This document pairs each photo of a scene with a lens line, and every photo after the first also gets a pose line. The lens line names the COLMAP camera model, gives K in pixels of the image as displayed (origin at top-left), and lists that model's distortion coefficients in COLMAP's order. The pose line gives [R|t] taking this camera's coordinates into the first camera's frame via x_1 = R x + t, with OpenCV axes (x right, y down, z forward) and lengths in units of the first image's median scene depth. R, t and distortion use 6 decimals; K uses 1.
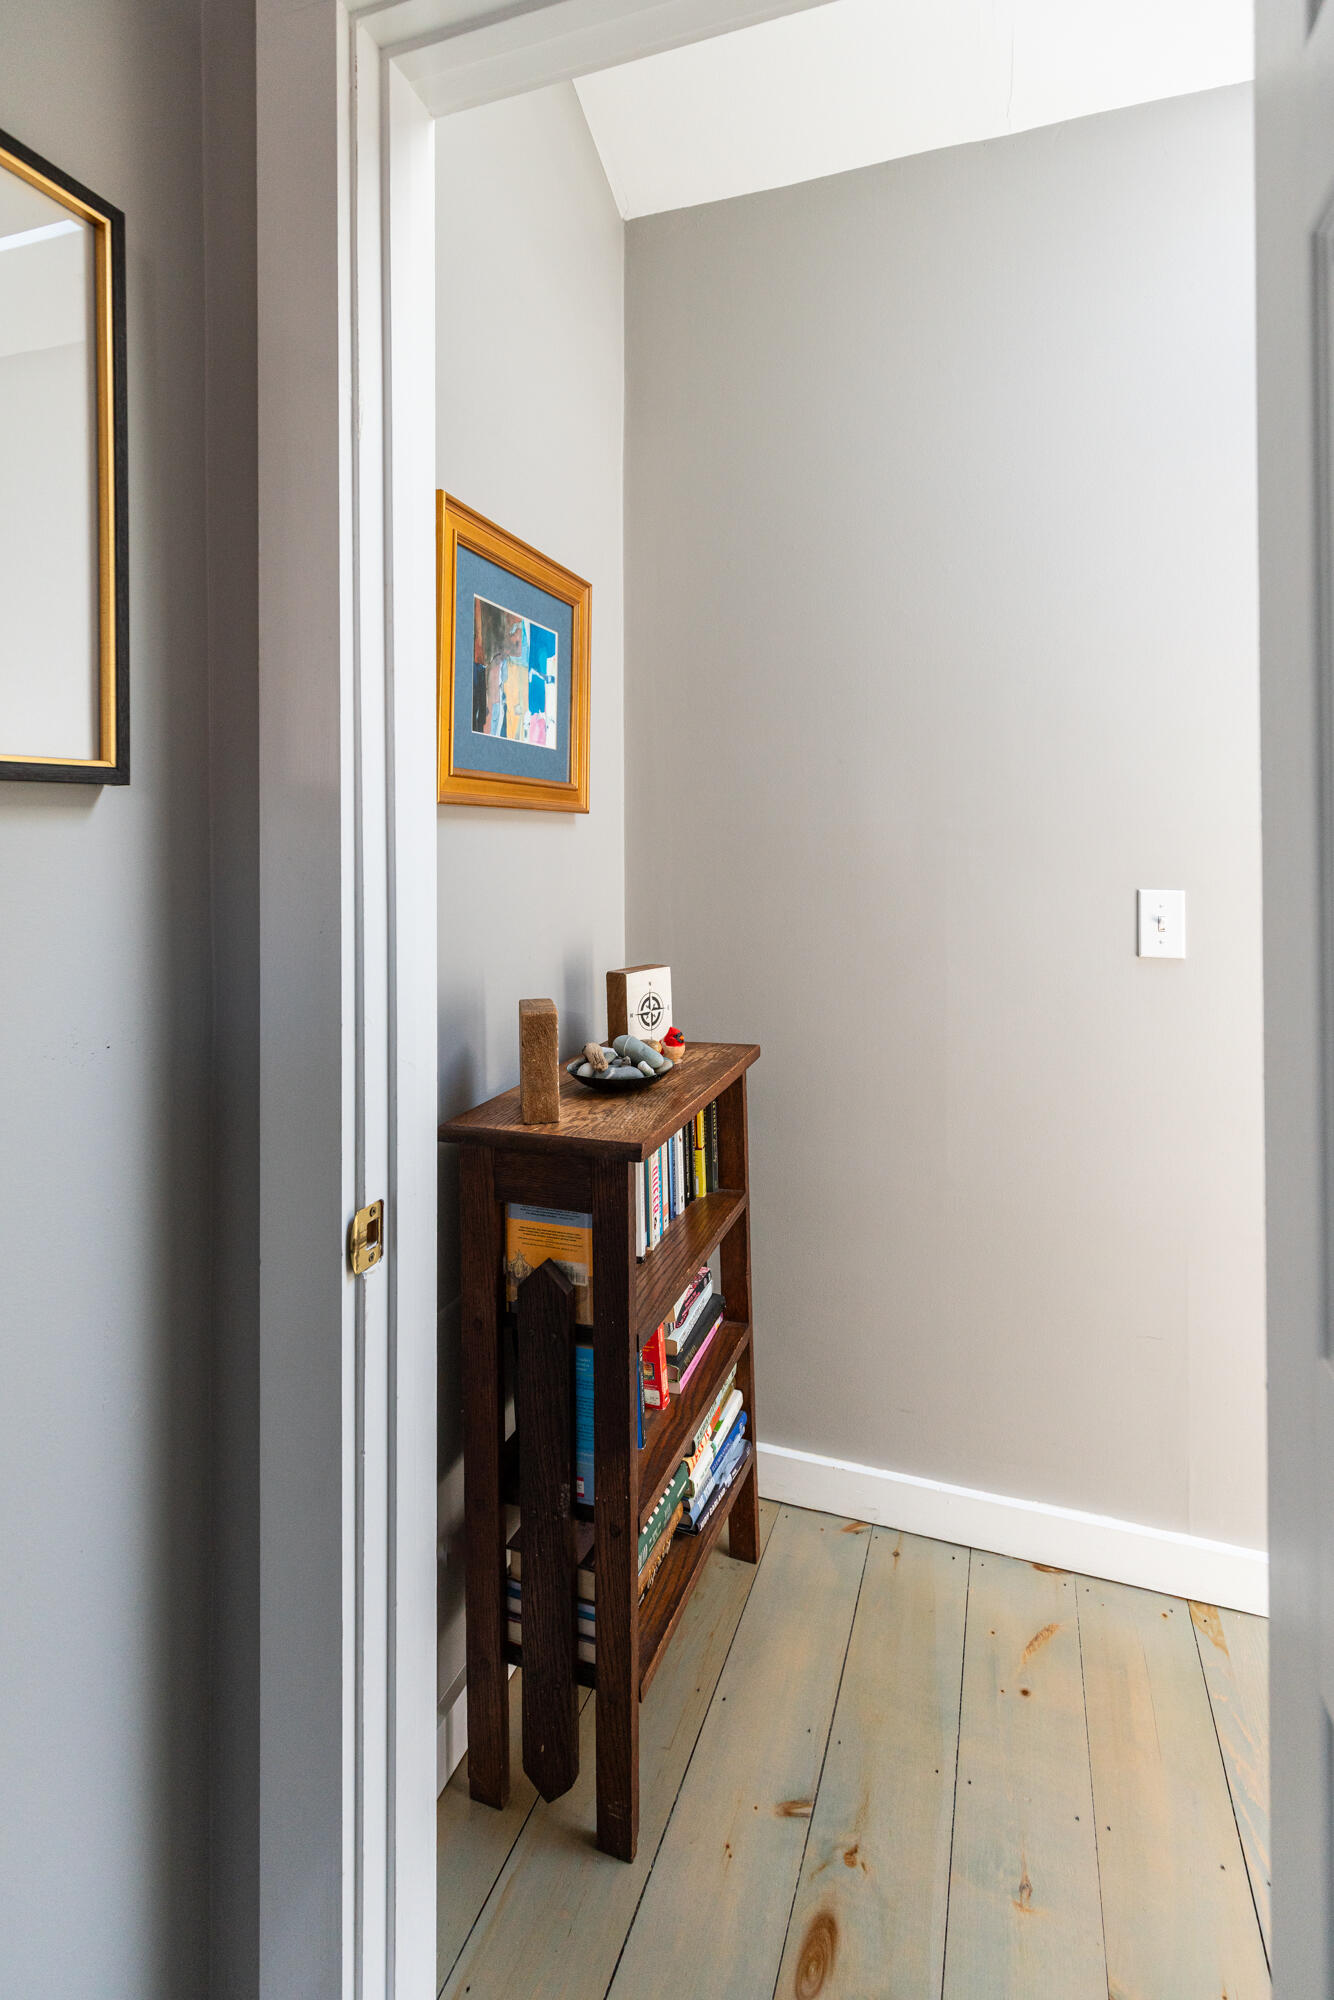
lens RADIAL K [[955.7, 0, 670.7], [0, 955.7, 838.8], [0, 0, 1]] dist [0.000667, -0.000693]
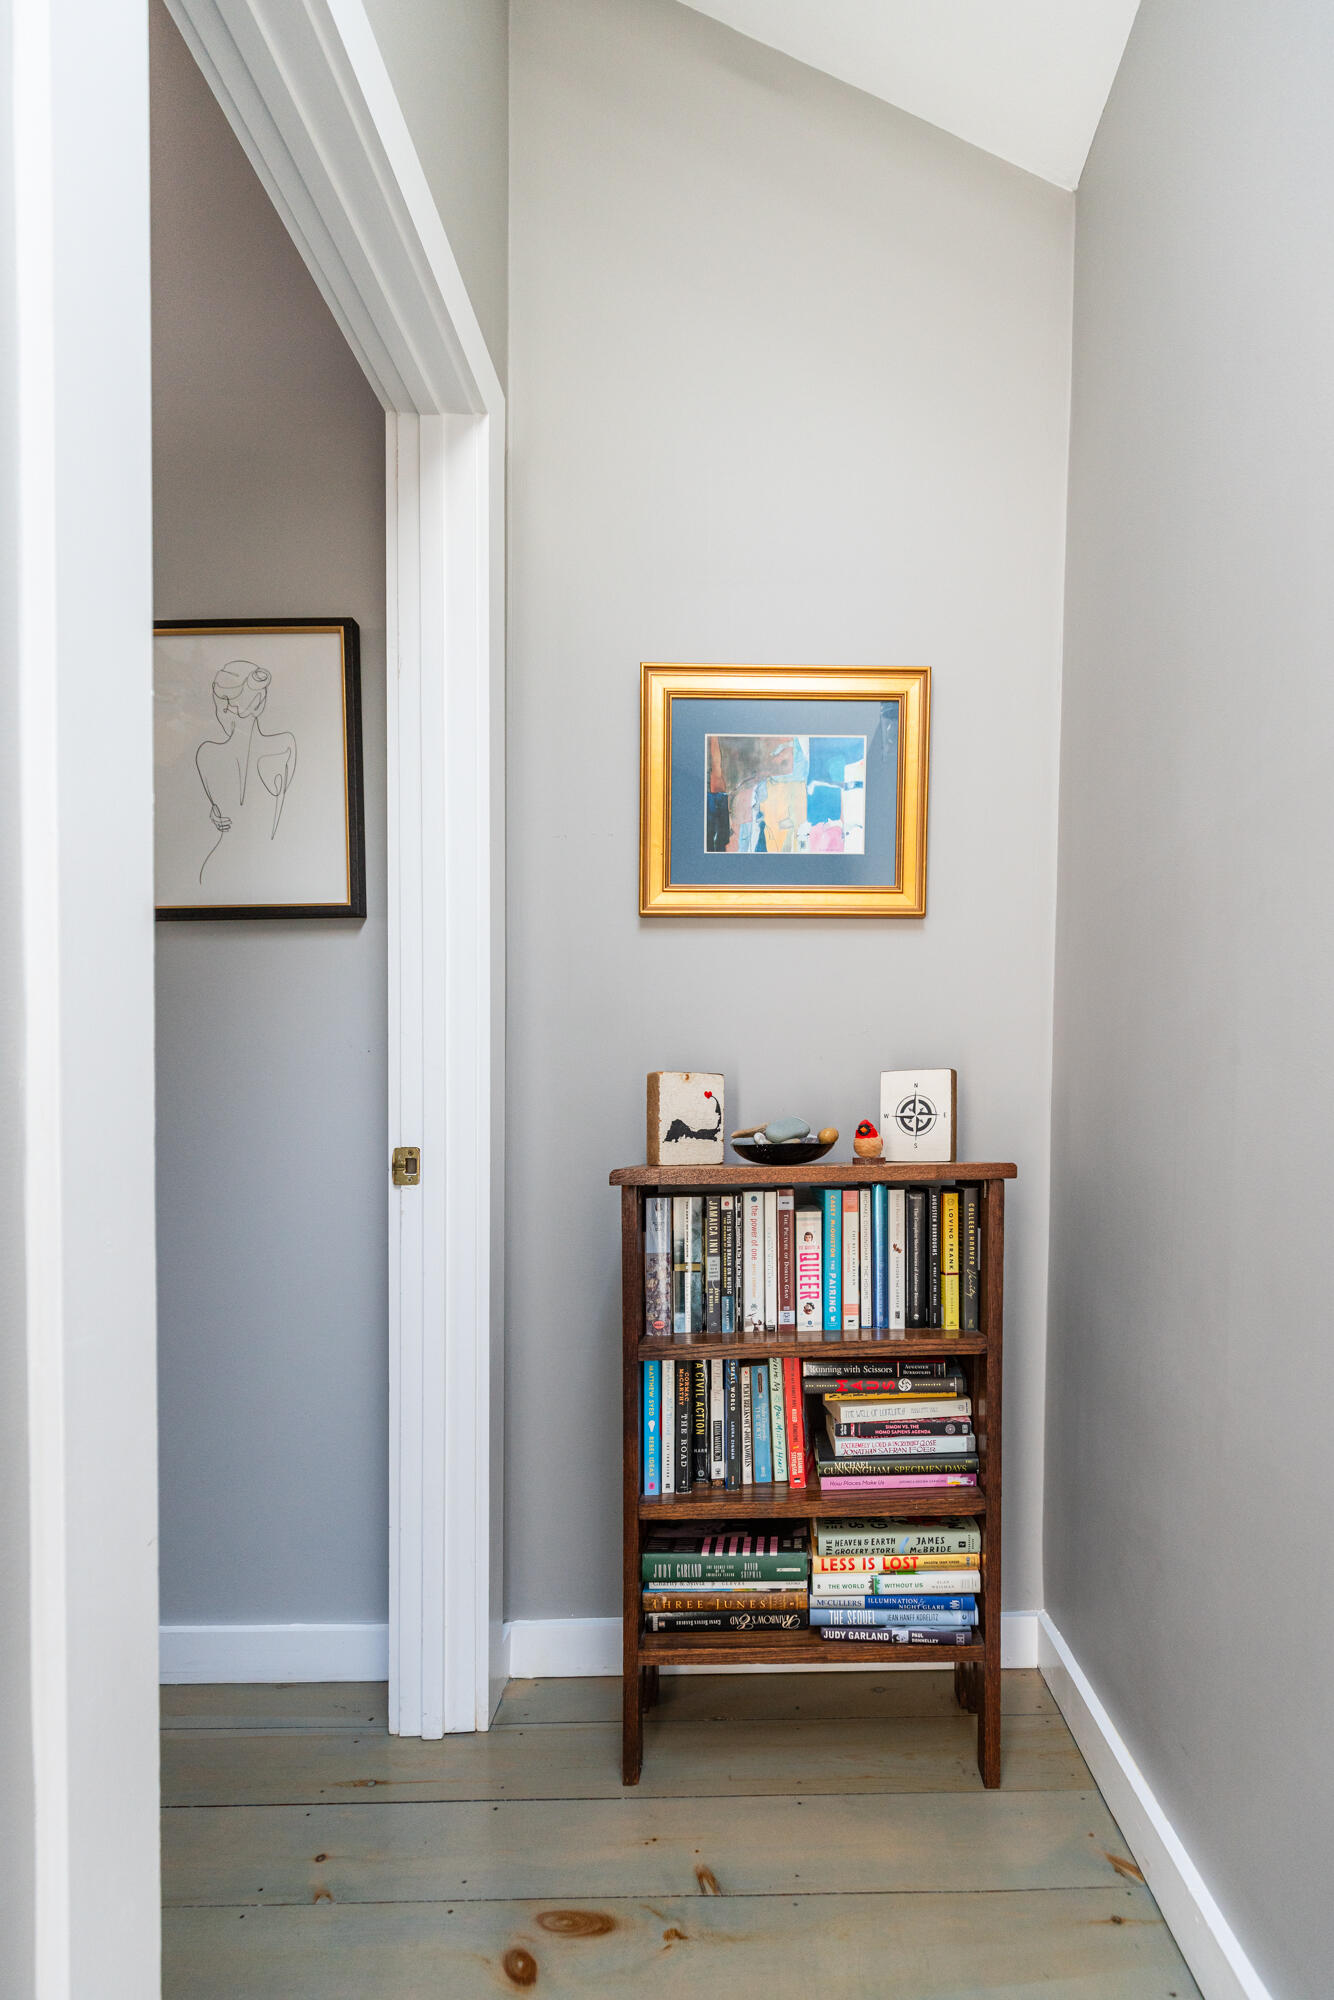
lens RADIAL K [[954.0, 0, 783.6], [0, 954.0, 1132.3], [0, 0, 1]] dist [0.002905, -0.001032]
pose [[0.356935, 0.022345, -0.933862, 0.886146], [0.004144, 0.999666, 0.025503, 0.193875], [0.934120, -0.012973, 0.356723, 0.622065]]
